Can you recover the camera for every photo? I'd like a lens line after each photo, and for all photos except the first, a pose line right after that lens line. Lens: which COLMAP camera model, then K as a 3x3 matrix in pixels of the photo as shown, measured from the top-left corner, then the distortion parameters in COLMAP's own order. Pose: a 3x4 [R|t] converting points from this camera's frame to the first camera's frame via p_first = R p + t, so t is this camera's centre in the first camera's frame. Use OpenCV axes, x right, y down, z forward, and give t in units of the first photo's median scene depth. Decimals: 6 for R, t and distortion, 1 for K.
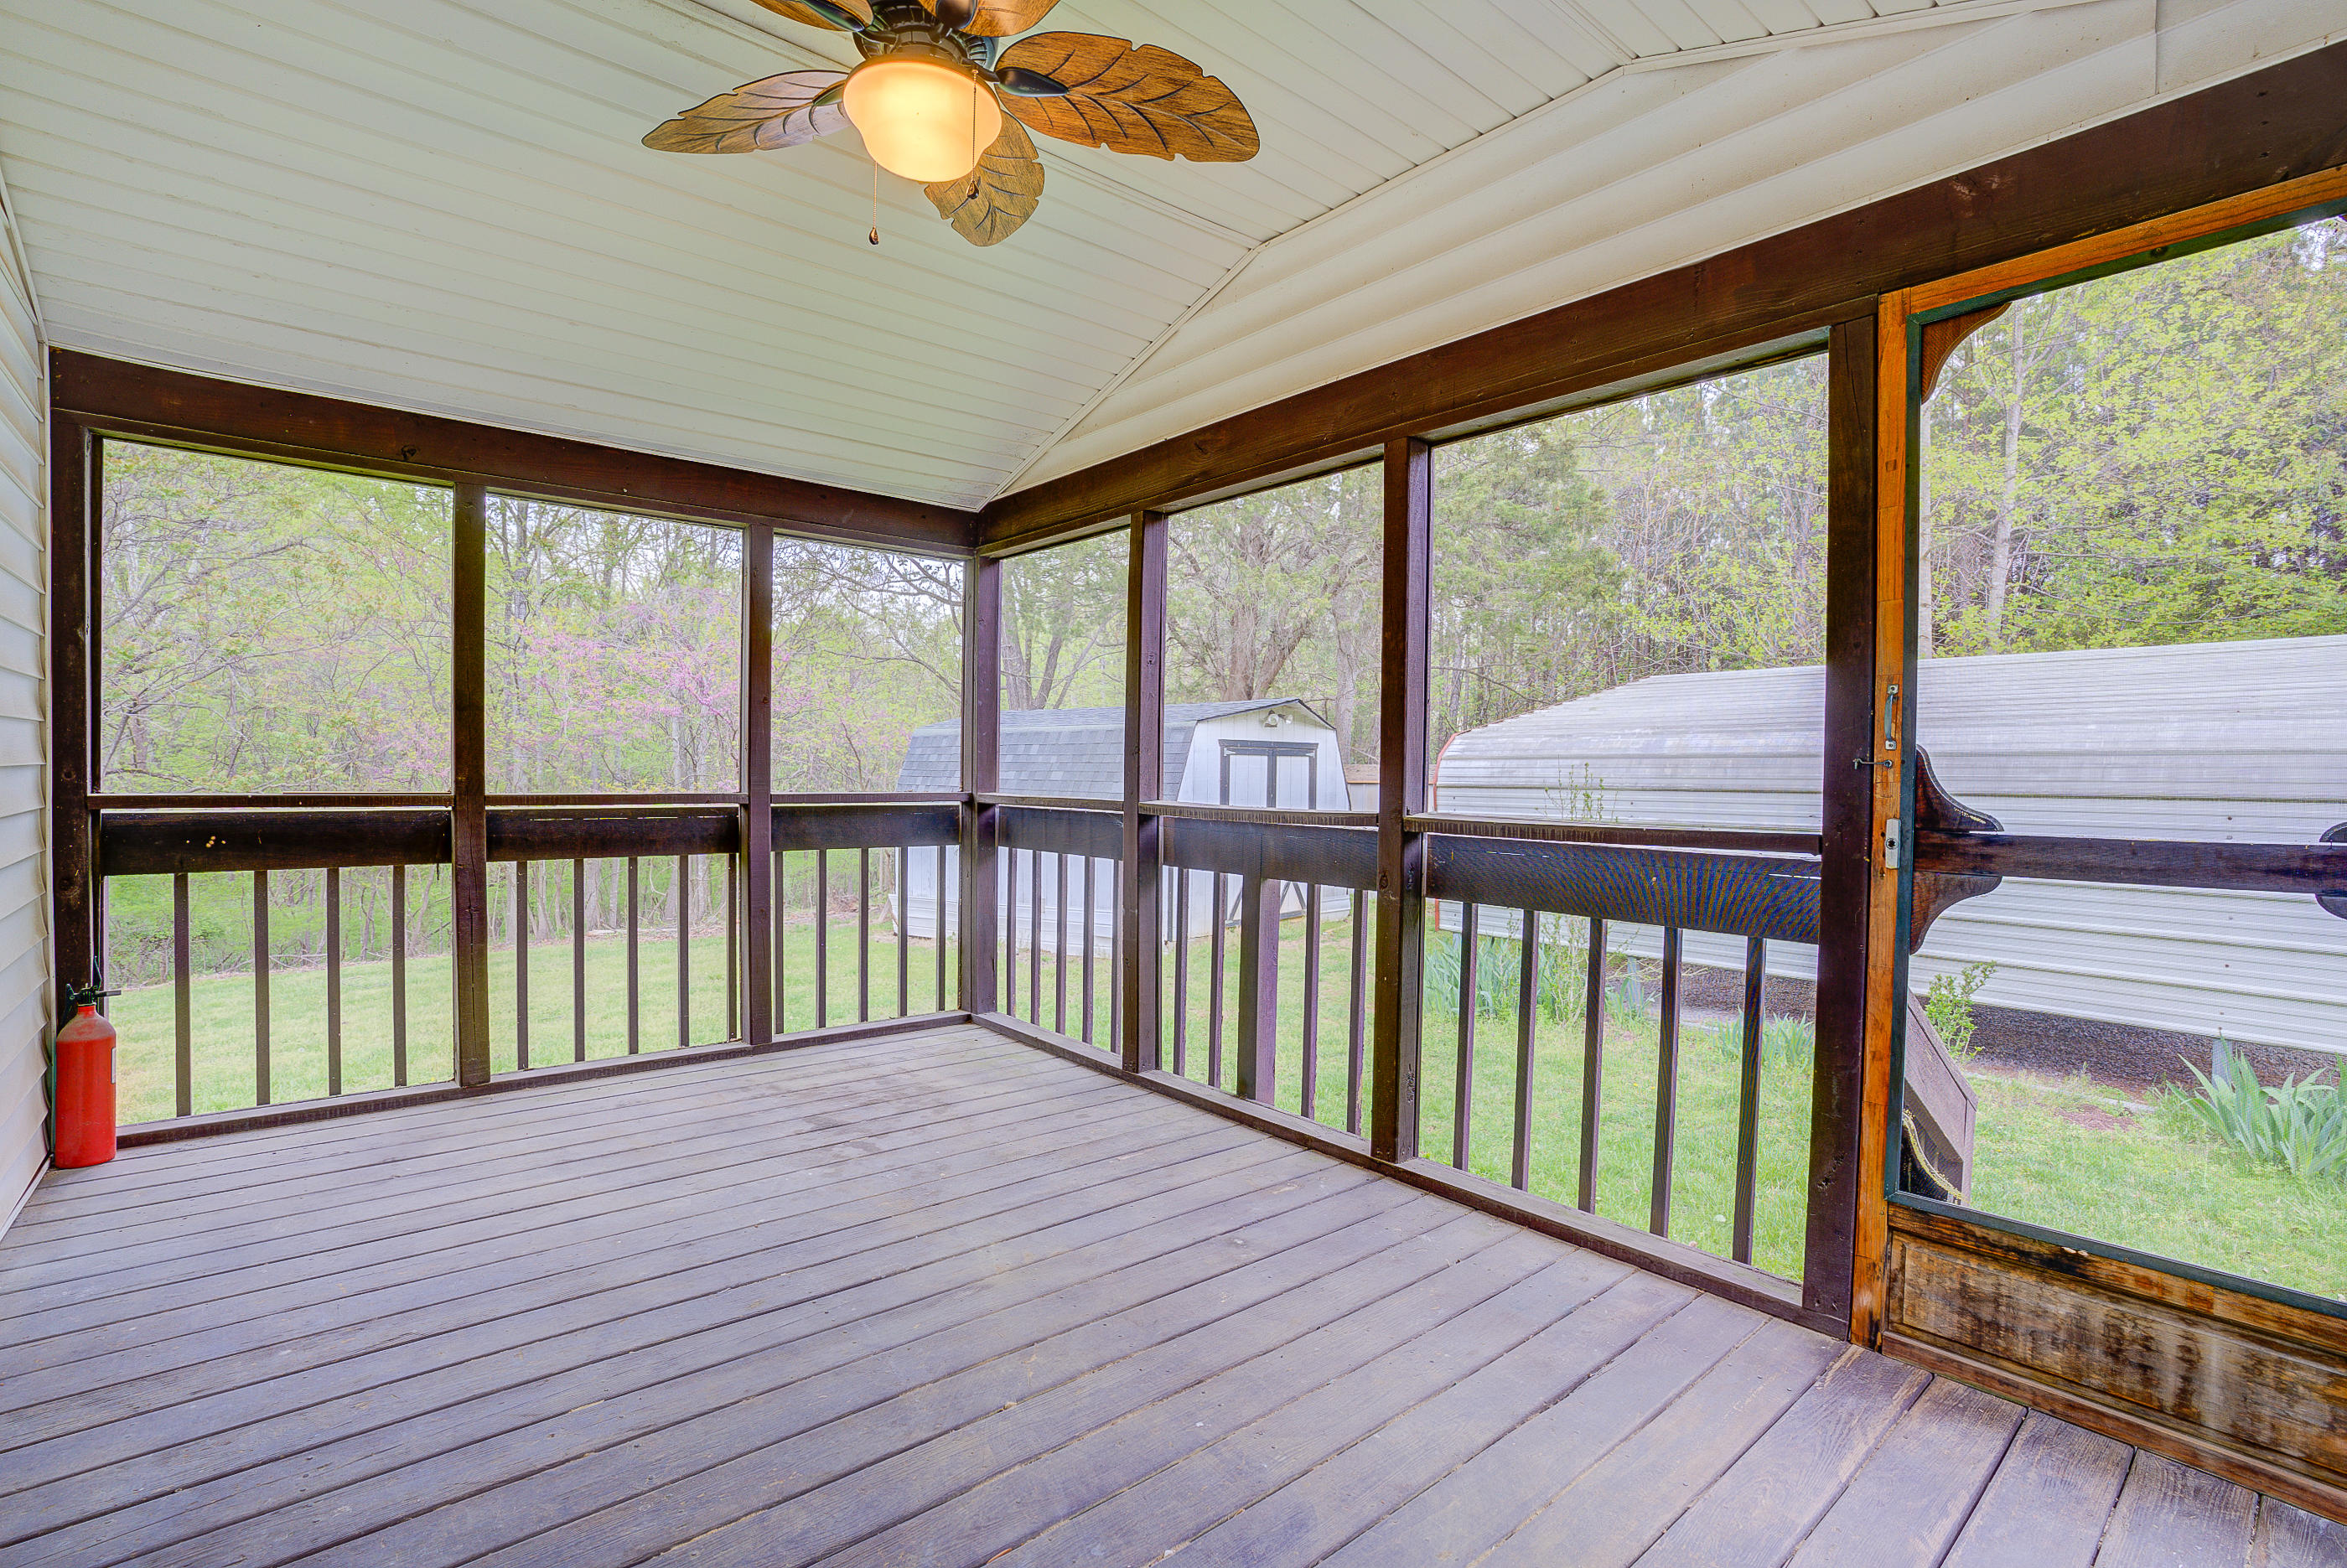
lens RADIAL K [[1081.9, 0, 1174.1], [0, 1081.9, 789.5], [0, 0, 1]] dist [-0.058123, 0.021695]
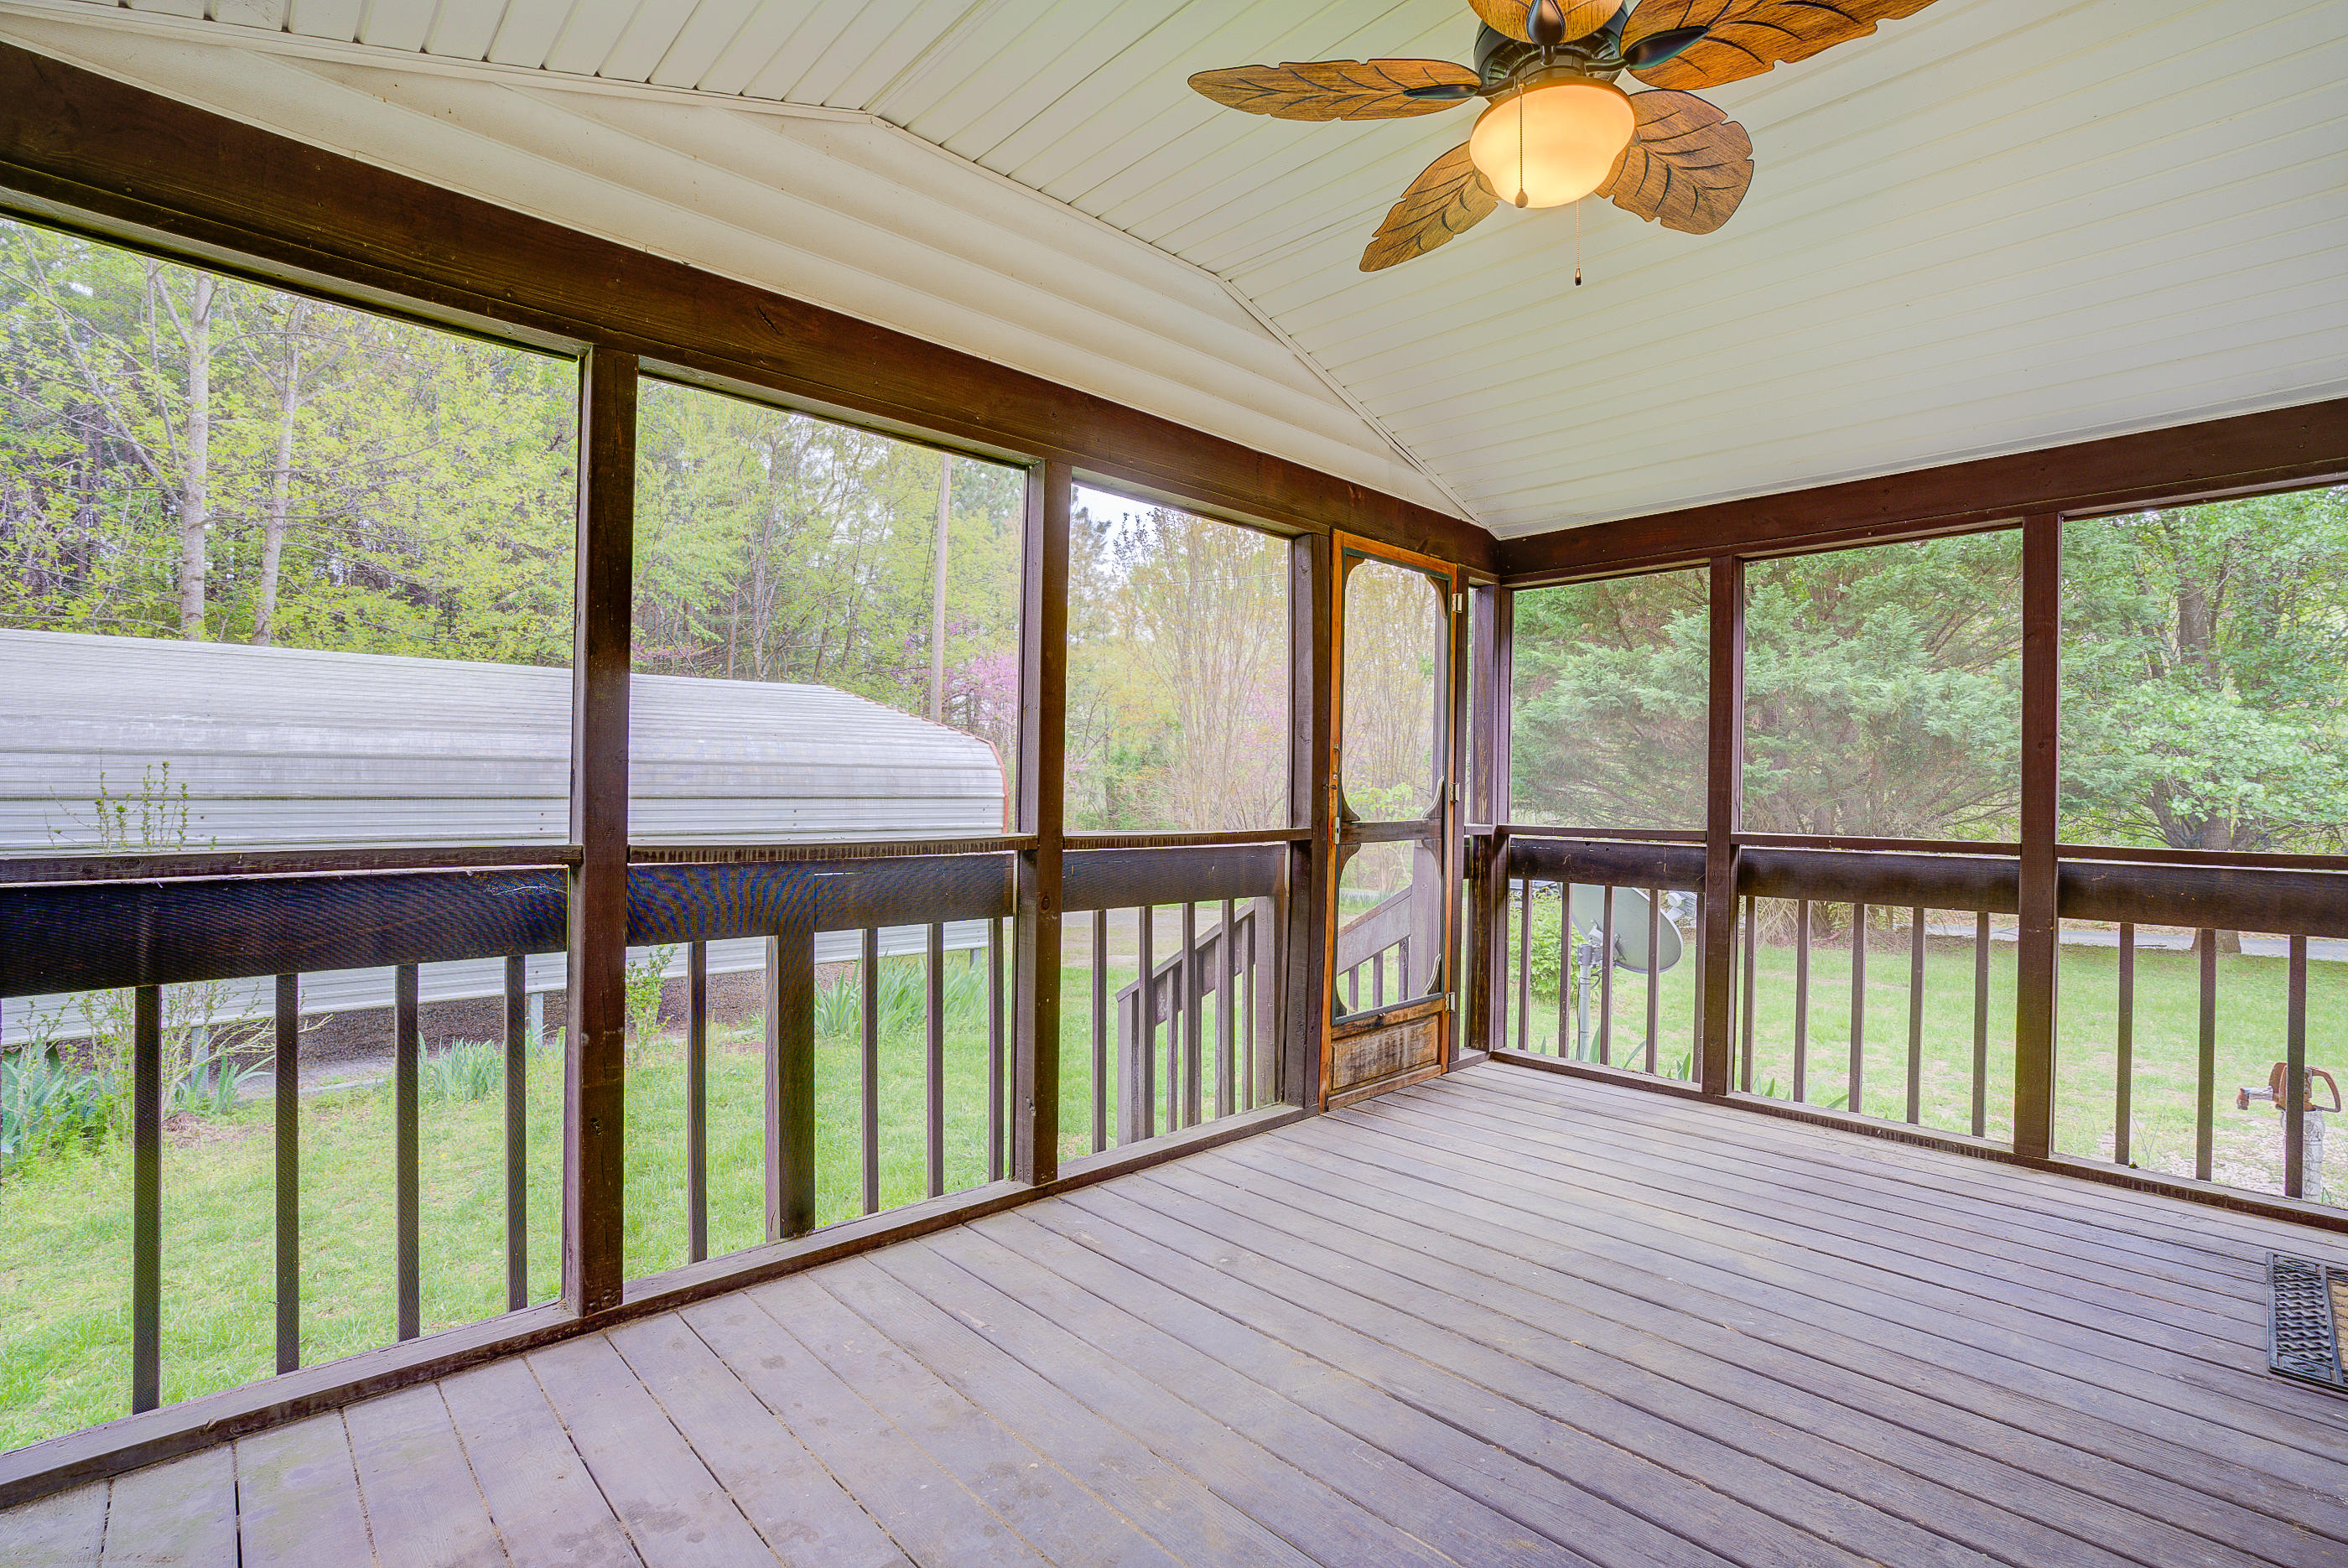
lens RADIAL K [[1082.4, 0, 1174.6], [0, 1082.4, 789.5], [0, 0, 1]] dist [-0.058123, 0.021695]
pose [[-0.048971, -0.013363, 0.998711, -0.741014], [0.005193, 0.999894, 0.013633, -0.029260], [-0.998787, 0.005854, -0.048896, 0.860819]]
